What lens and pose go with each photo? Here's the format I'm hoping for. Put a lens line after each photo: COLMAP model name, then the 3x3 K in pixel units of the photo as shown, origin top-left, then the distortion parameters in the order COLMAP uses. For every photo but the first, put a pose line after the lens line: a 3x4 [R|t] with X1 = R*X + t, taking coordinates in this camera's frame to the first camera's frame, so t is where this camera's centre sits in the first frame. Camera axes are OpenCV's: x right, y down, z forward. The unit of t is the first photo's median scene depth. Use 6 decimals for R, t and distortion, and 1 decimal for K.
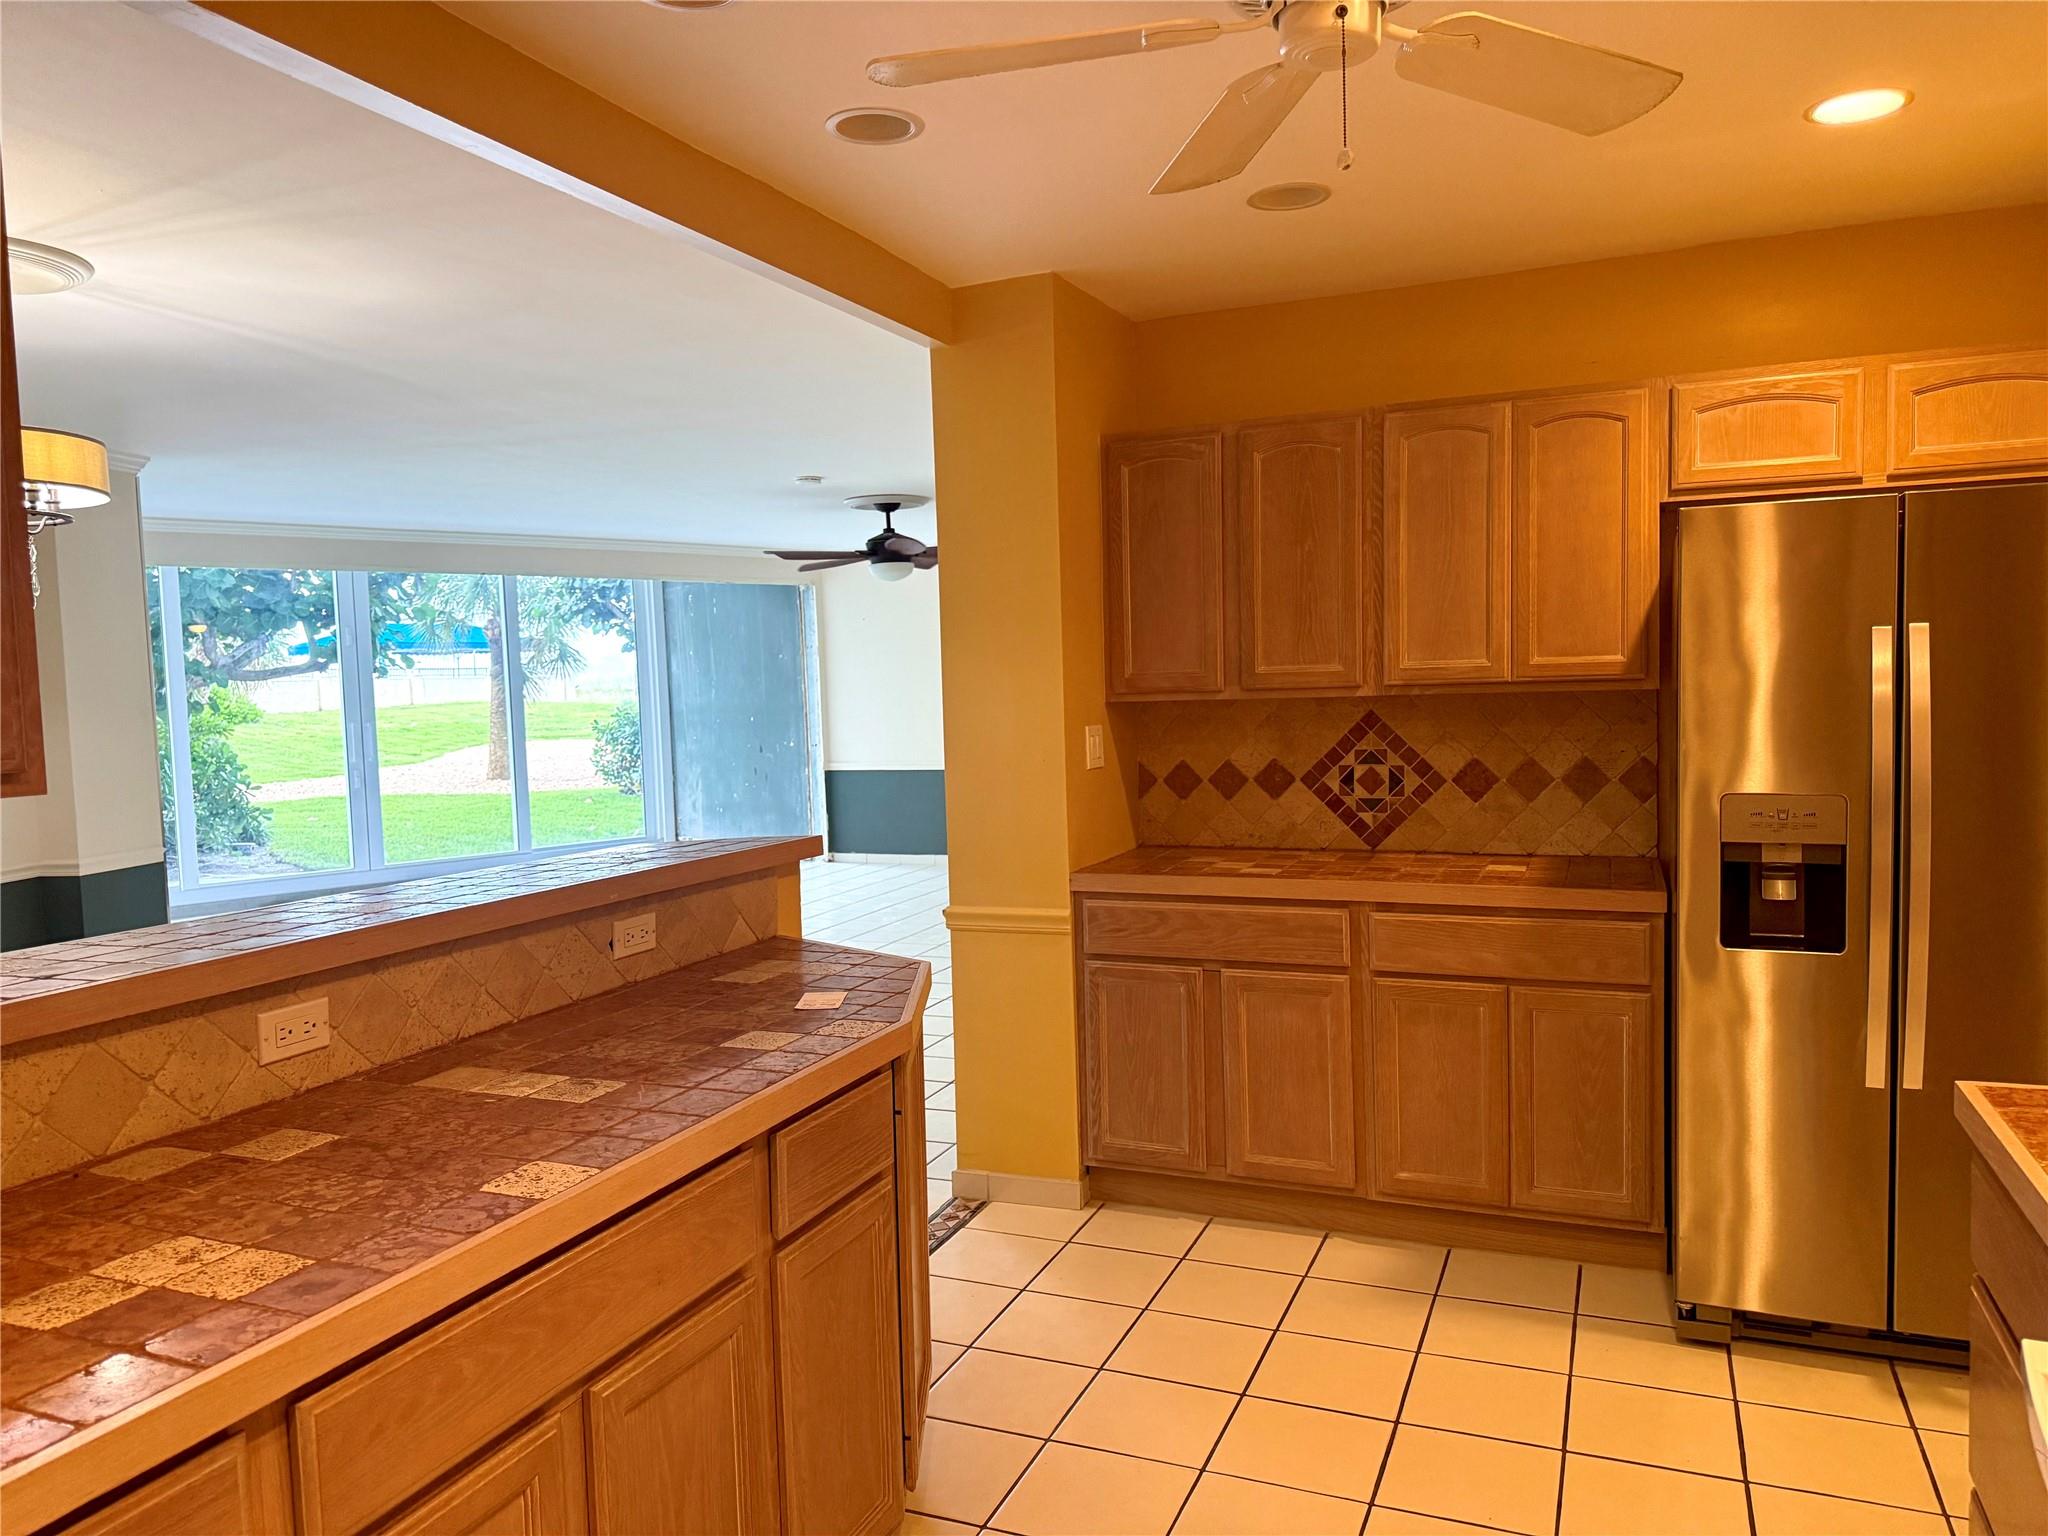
lens RADIAL K [[1456.9, 0, 1020.4], [0, 1456.9, 767.0], [0, 0, 1]] dist [0.050630, -0.000749]
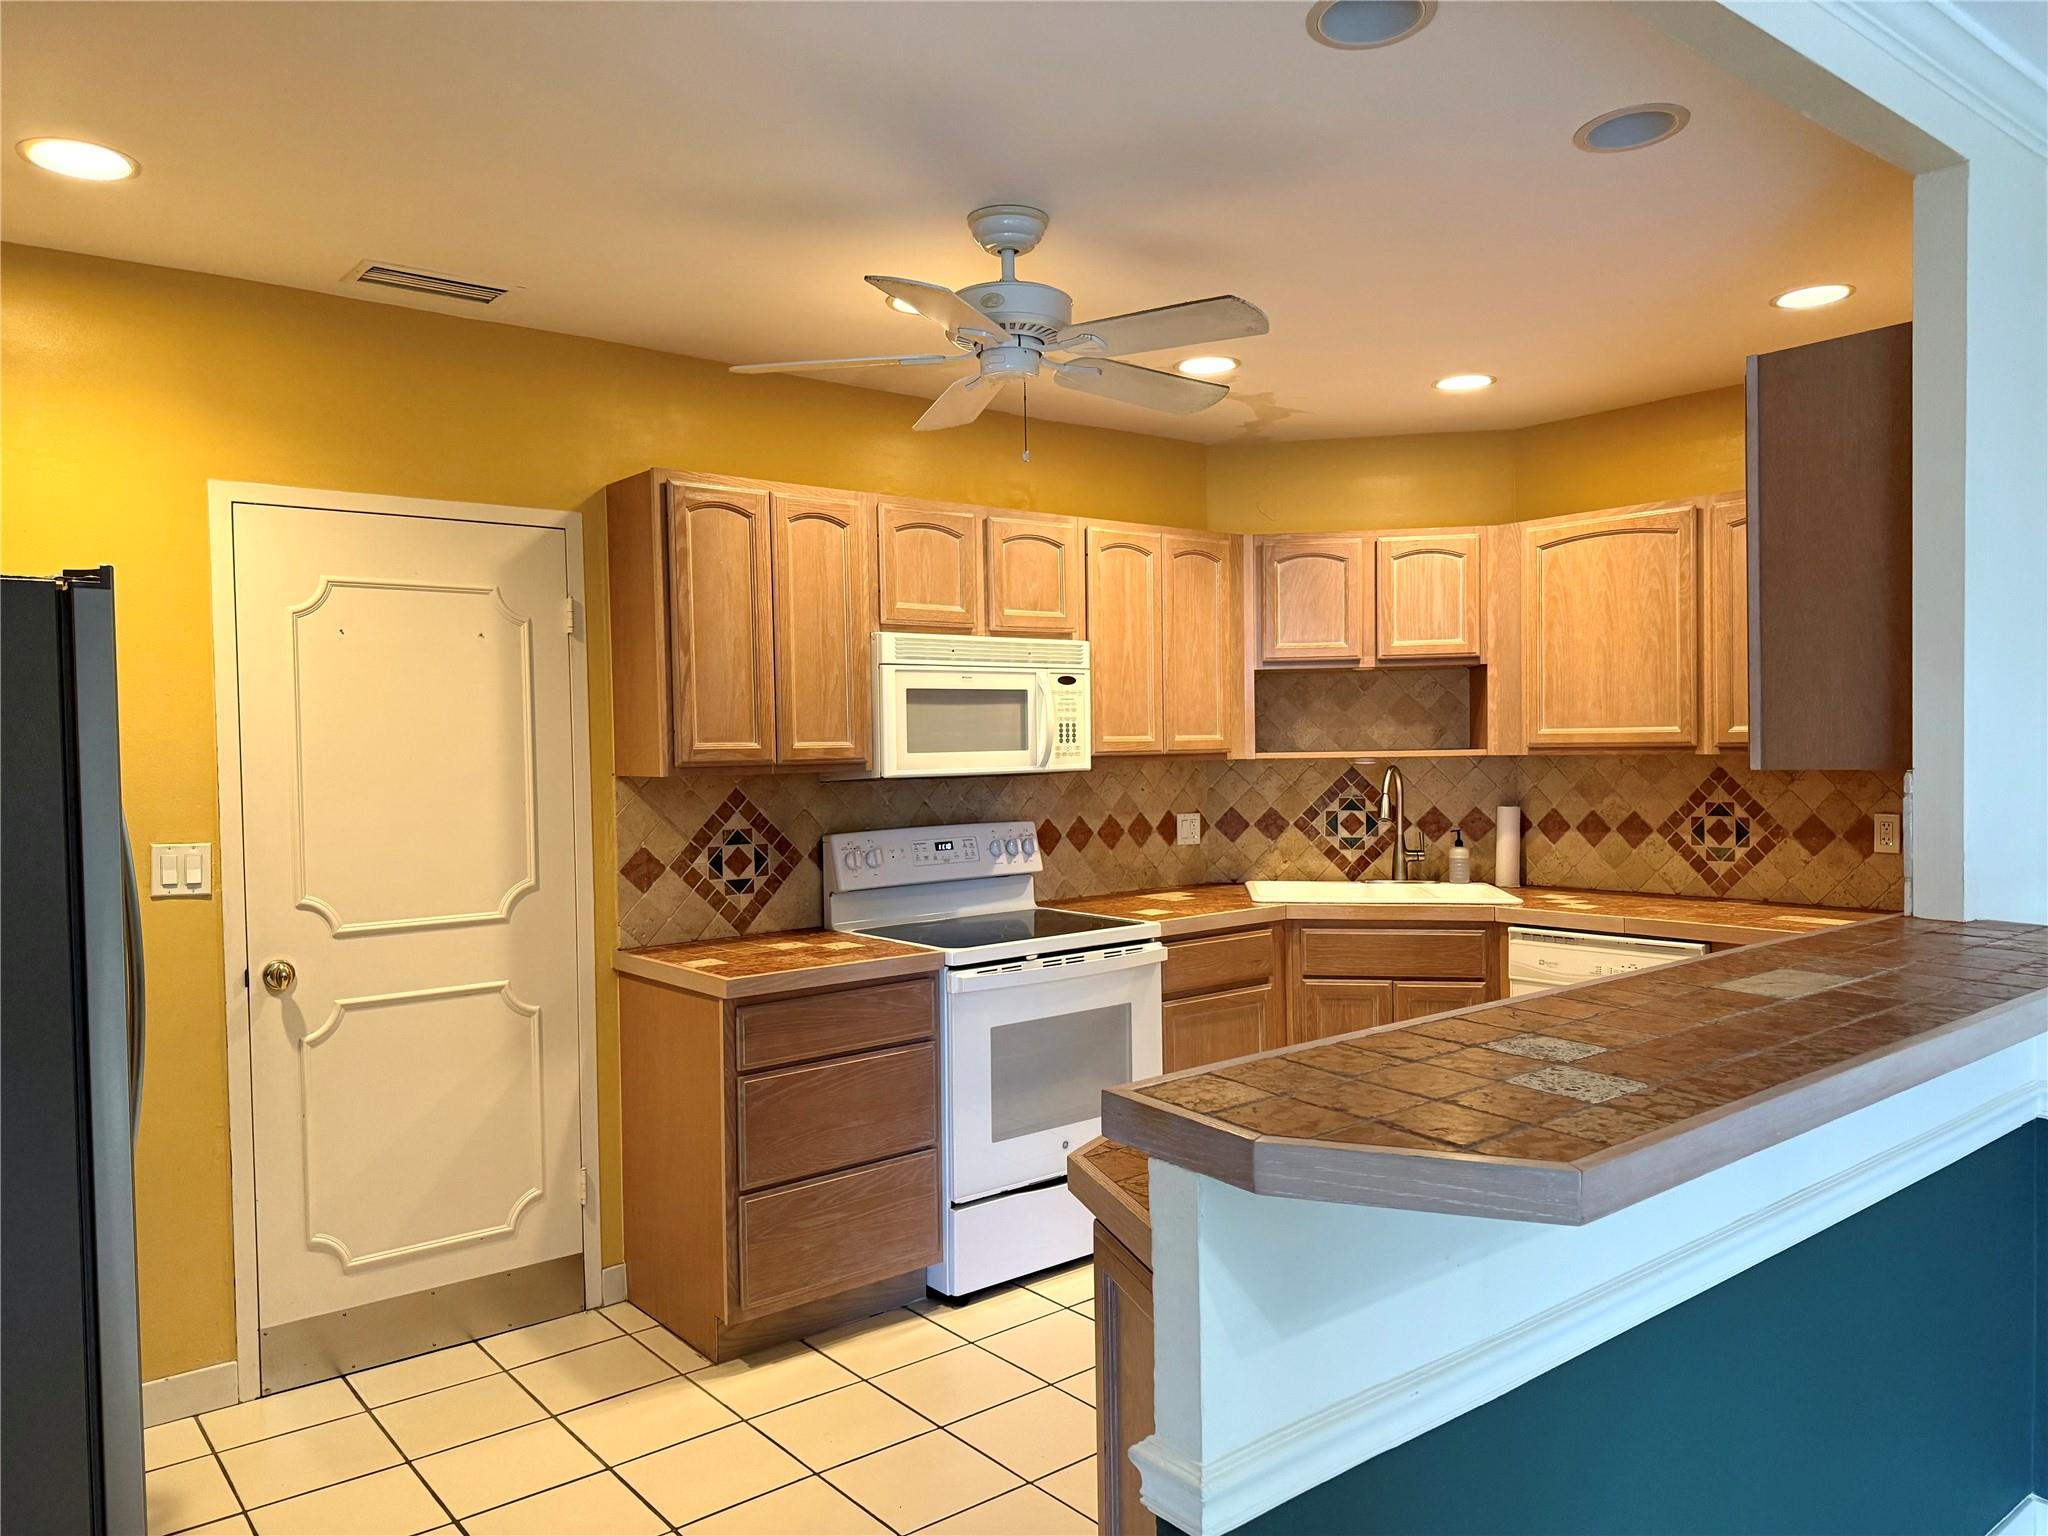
lens RADIAL K [[1456.9, 0, 1024.7], [0, 1456.9, 766.9], [0, 0, 1]] dist [0.050630, -0.000749]
pose [[0.479433, 0.000579, 0.877578, -0.523744], [0.065029, 0.997227, -0.036184, -0.006026], [-0.875166, 0.074416, 0.478066, 0.369583]]
